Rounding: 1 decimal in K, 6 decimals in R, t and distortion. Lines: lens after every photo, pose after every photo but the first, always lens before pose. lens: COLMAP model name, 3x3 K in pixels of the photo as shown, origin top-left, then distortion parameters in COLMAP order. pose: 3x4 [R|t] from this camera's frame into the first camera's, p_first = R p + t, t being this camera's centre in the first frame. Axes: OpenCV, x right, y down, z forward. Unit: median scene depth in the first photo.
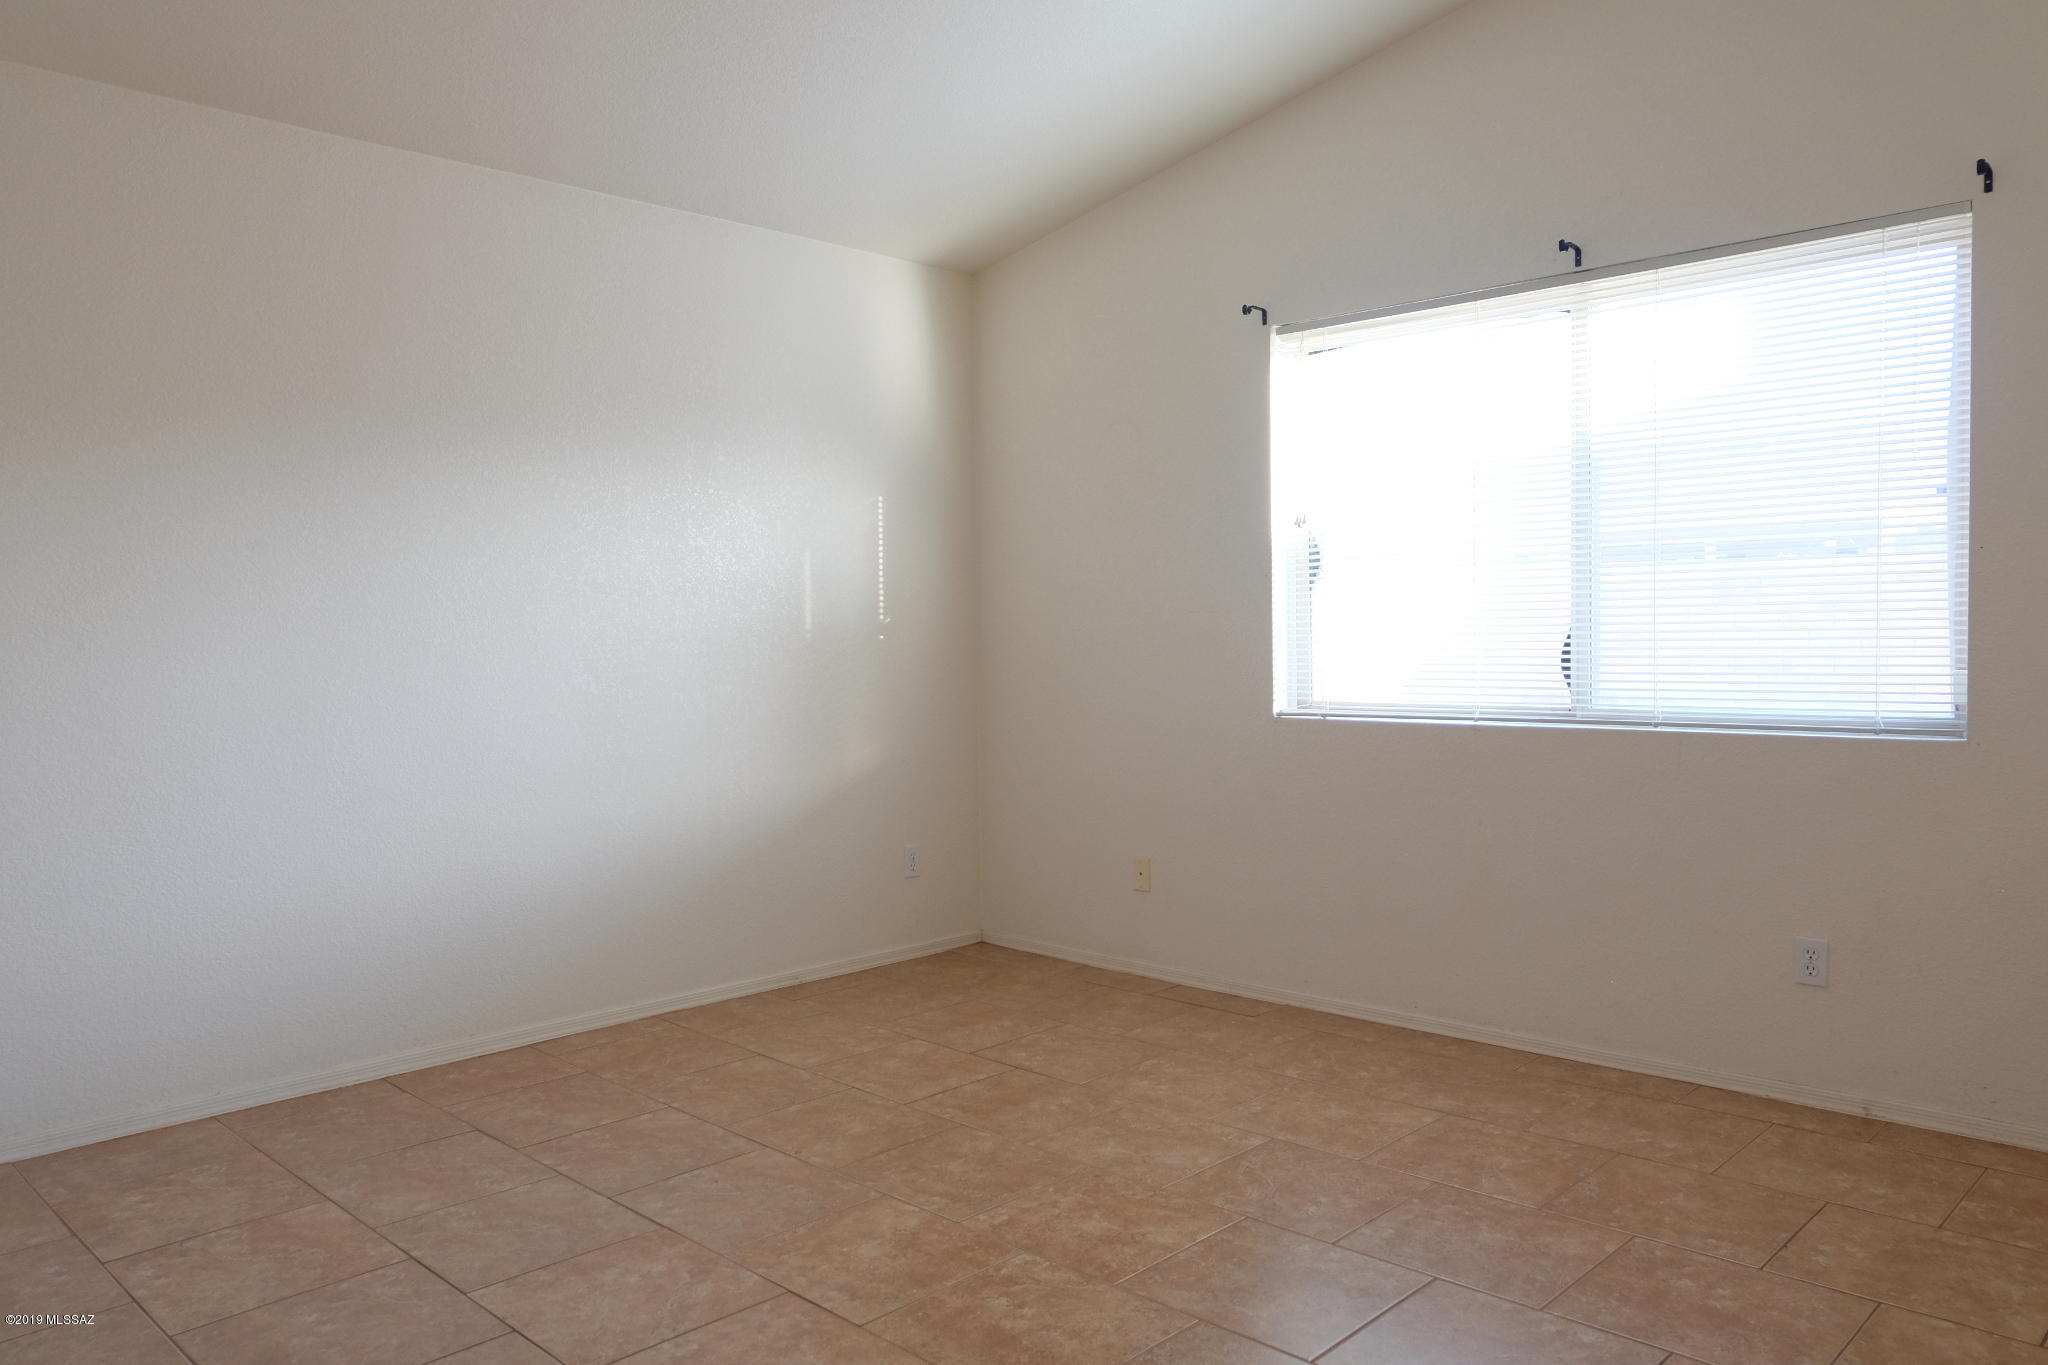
lens RADIAL K [[1462.3, 0, 1025.0], [0, 1462.3, 677.2], [0, 0, 1]] dist [-0.056217, 0.055024]
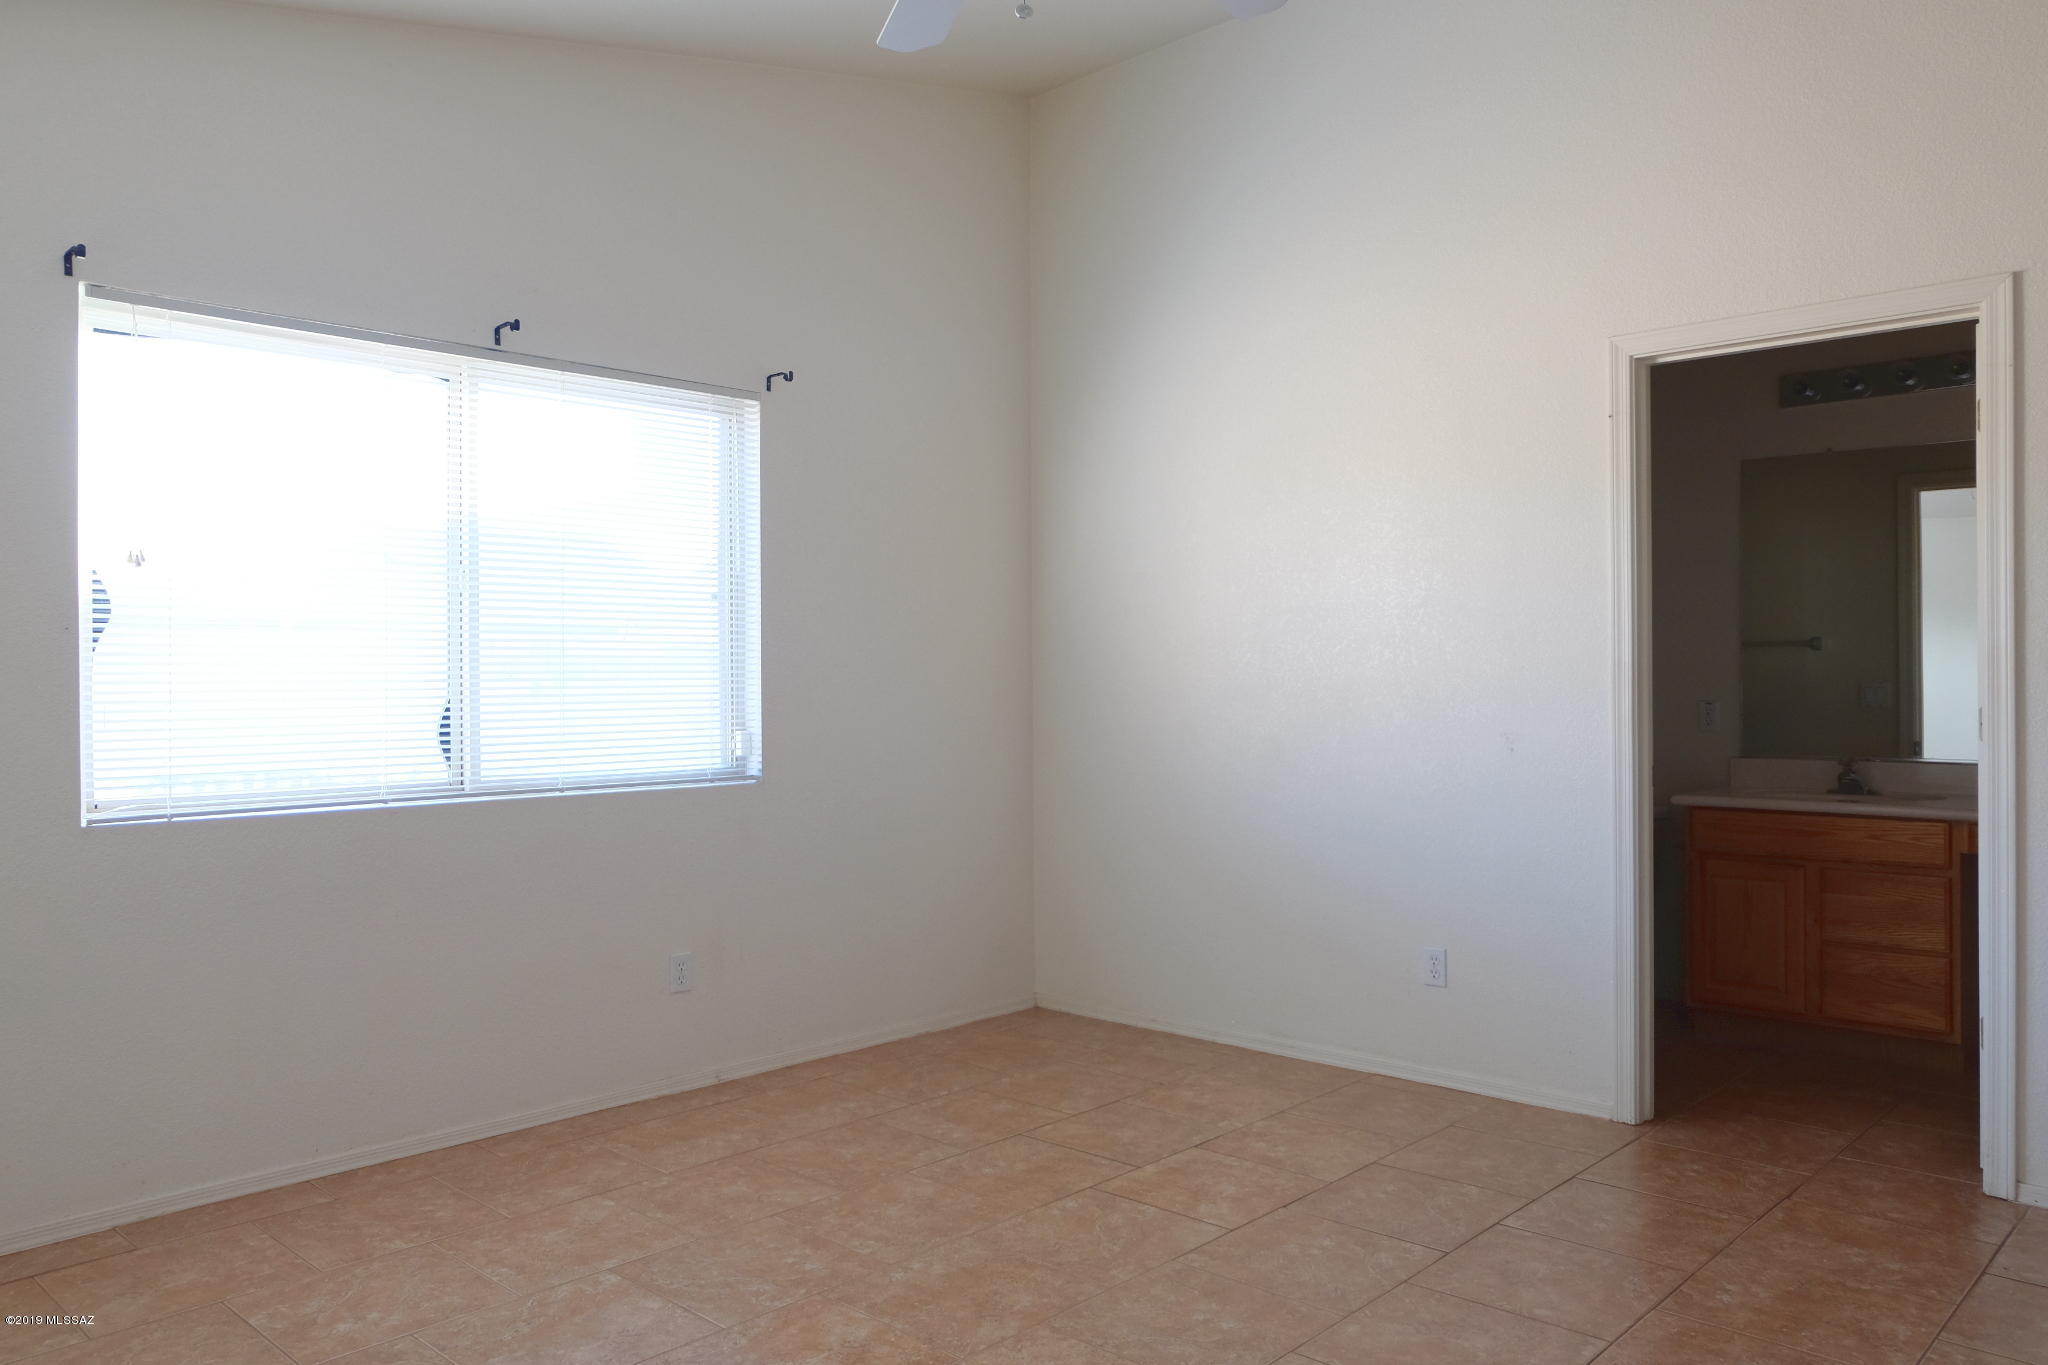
lens RADIAL K [[1462.3, 0, 1031.6], [0, 1462.3, 683.3], [0, 0, 1]] dist [-0.056217, 0.055024]
pose [[-0.006281, 0.014923, 0.999869, -0.672364], [0.041823, 0.999018, -0.014647, -0.016501], [-0.999105, 0.041726, -0.006899, 0.679611]]
